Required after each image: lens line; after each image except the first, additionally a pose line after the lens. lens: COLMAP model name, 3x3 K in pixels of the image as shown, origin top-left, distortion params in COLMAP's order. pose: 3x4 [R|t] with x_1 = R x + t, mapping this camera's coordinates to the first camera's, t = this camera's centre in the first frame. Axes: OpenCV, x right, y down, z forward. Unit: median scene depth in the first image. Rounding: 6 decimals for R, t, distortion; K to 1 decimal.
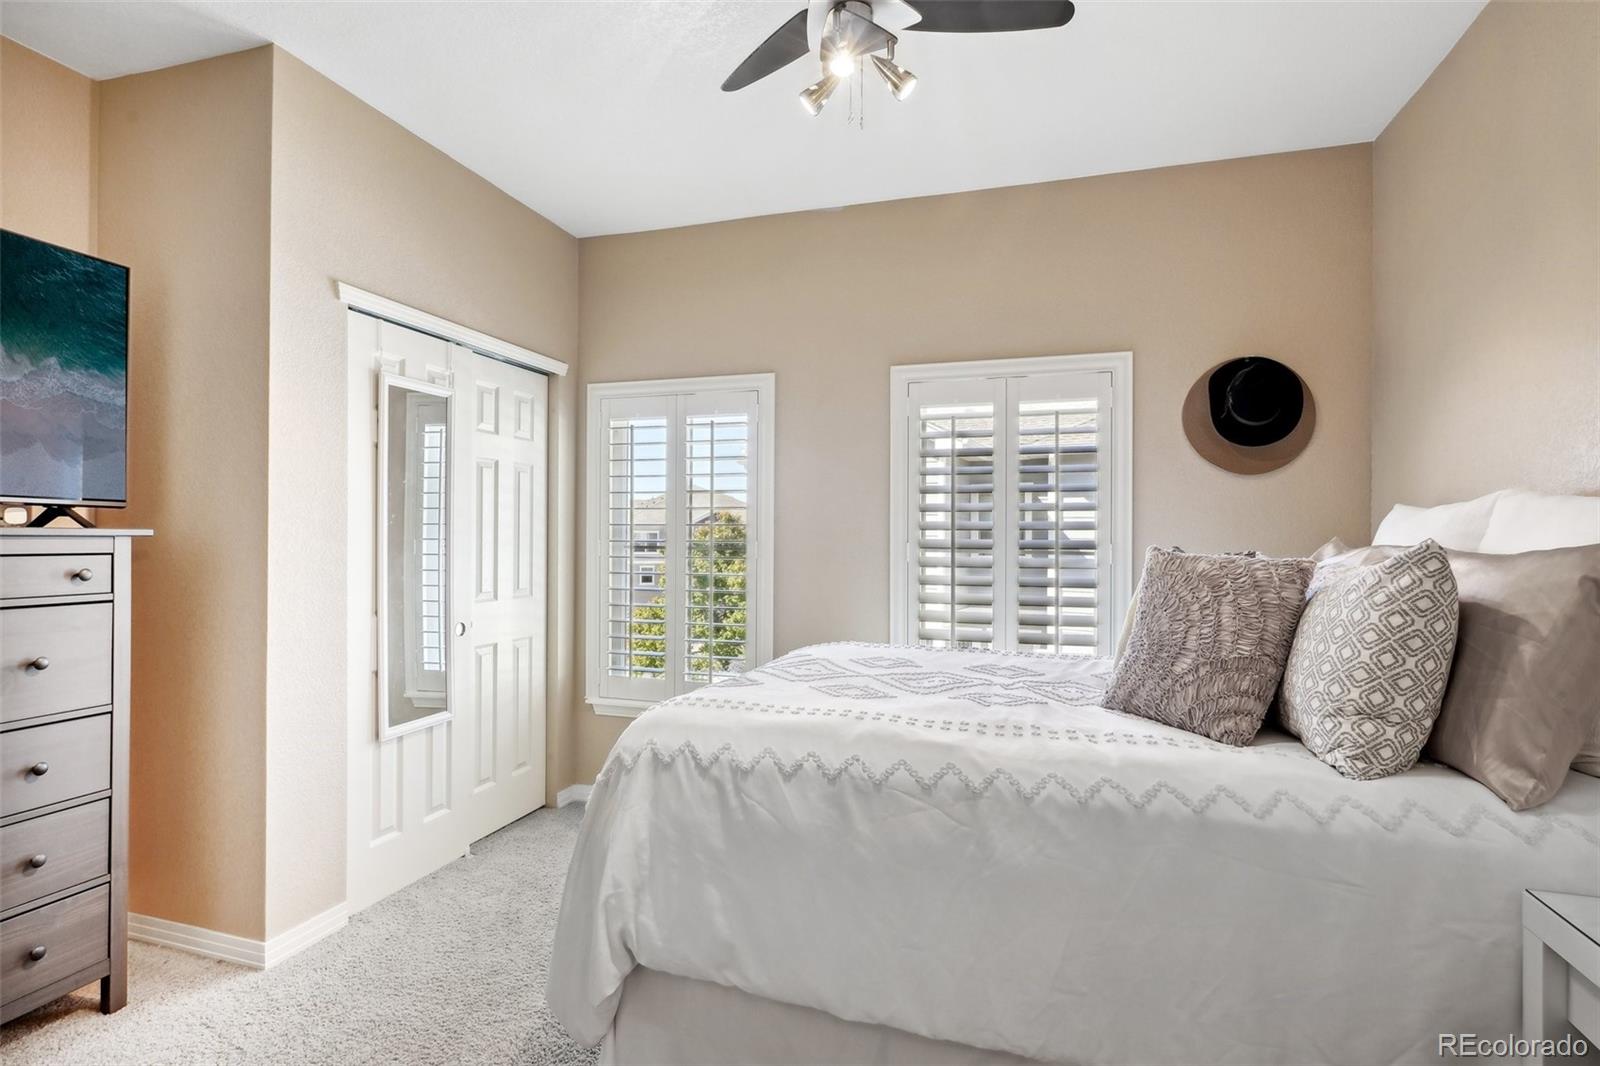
lens RADIAL K [[802.9, 0, 800.0], [0, 802.9, 533.0], [0, 0, 1]] dist [-0.005103, -0.001171]
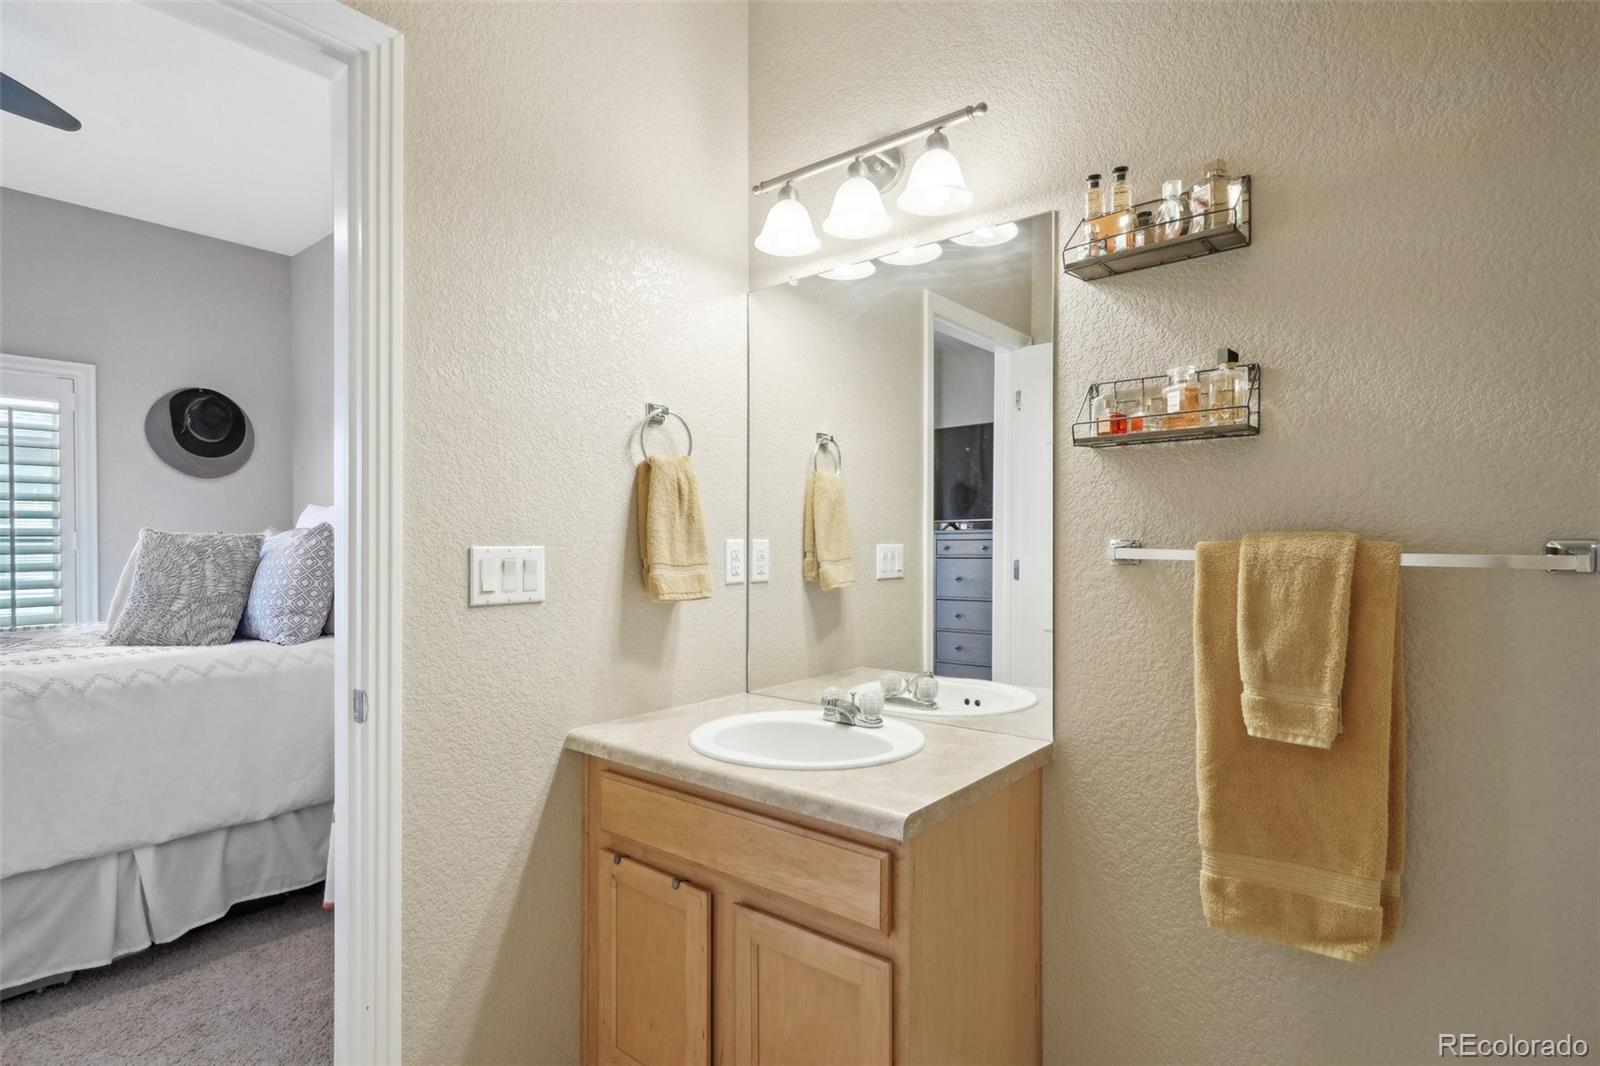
lens RADIAL K [[827.1, 0, 800.0], [0, 827.1, 555.9], [0, 0, 1]] dist [-0.016370, -0.000077]
pose [[0.379399, -0.013862, 0.925129, -0.546905], [-0.002177, 0.999872, 0.015874, 0.049792], [-0.925230, -0.008037, 0.379321, -0.723491]]
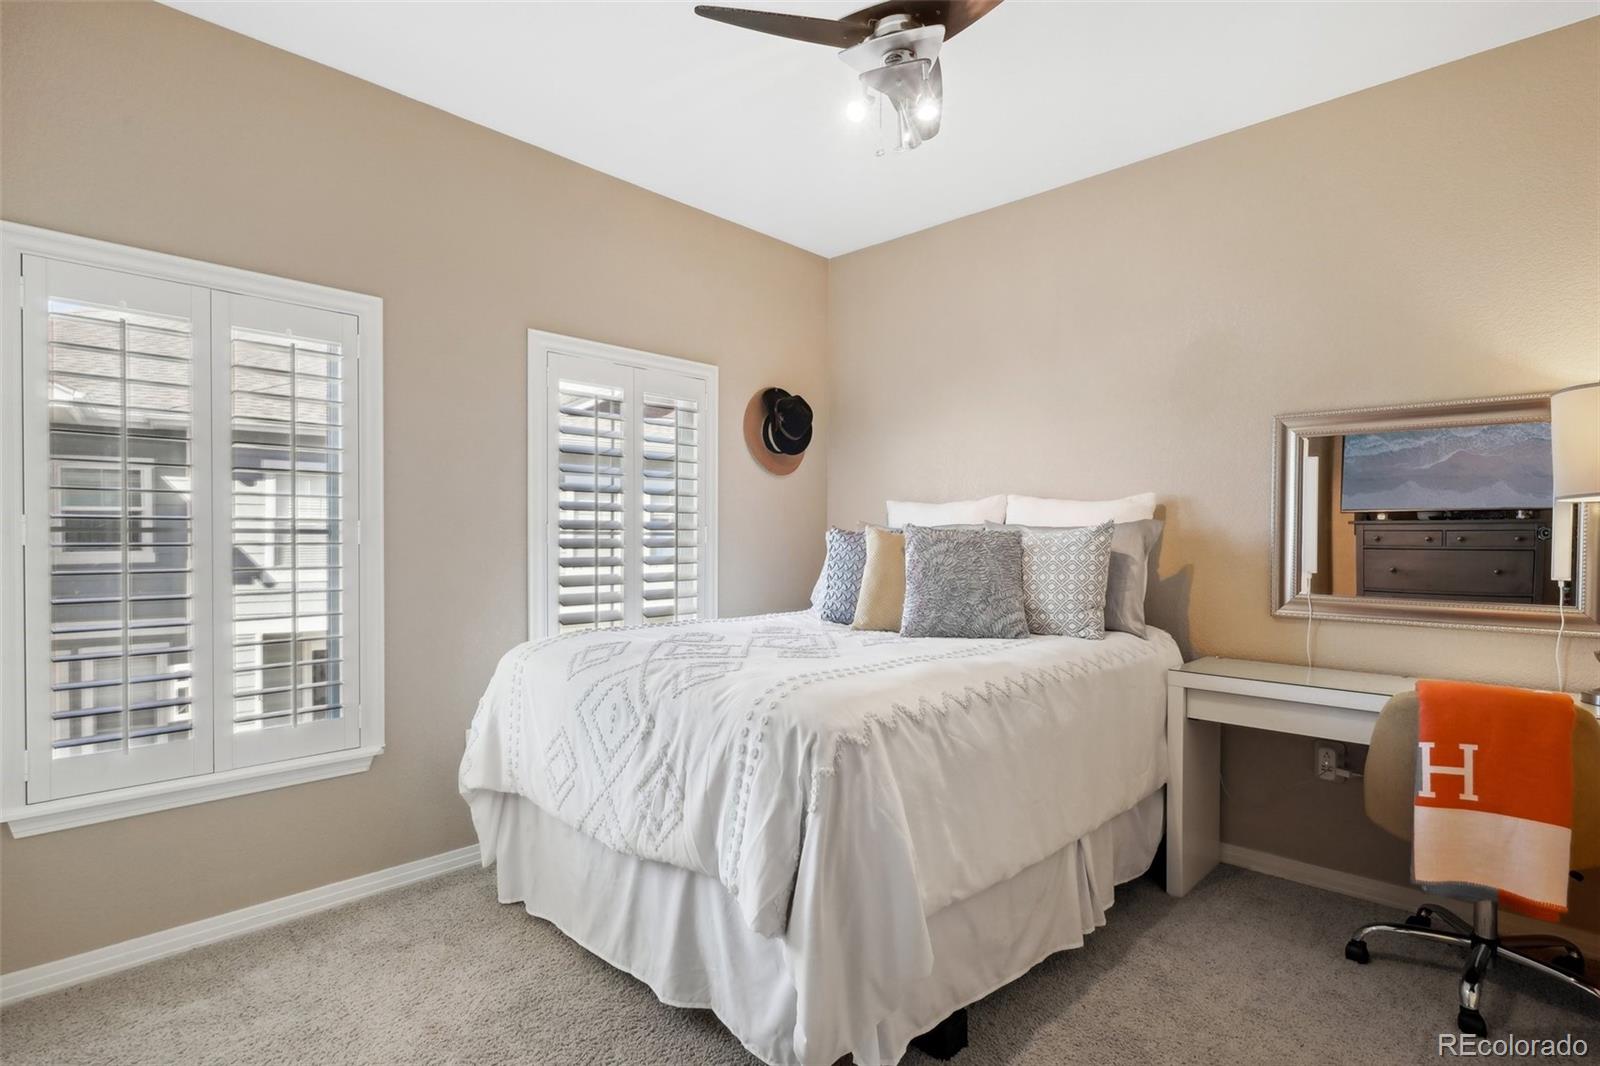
lens RADIAL K [[794.4, 0, 795.1], [0, 794.4, 539.6], [0, 0, 1]] dist [-0.000123, 0.000603]
pose [[0.447226, -0.011068, 0.894352, -1.148086], [-0.005908, 0.999865, 0.015328, 0.031072], [-0.894401, -0.012139, 0.447101, 0.673883]]
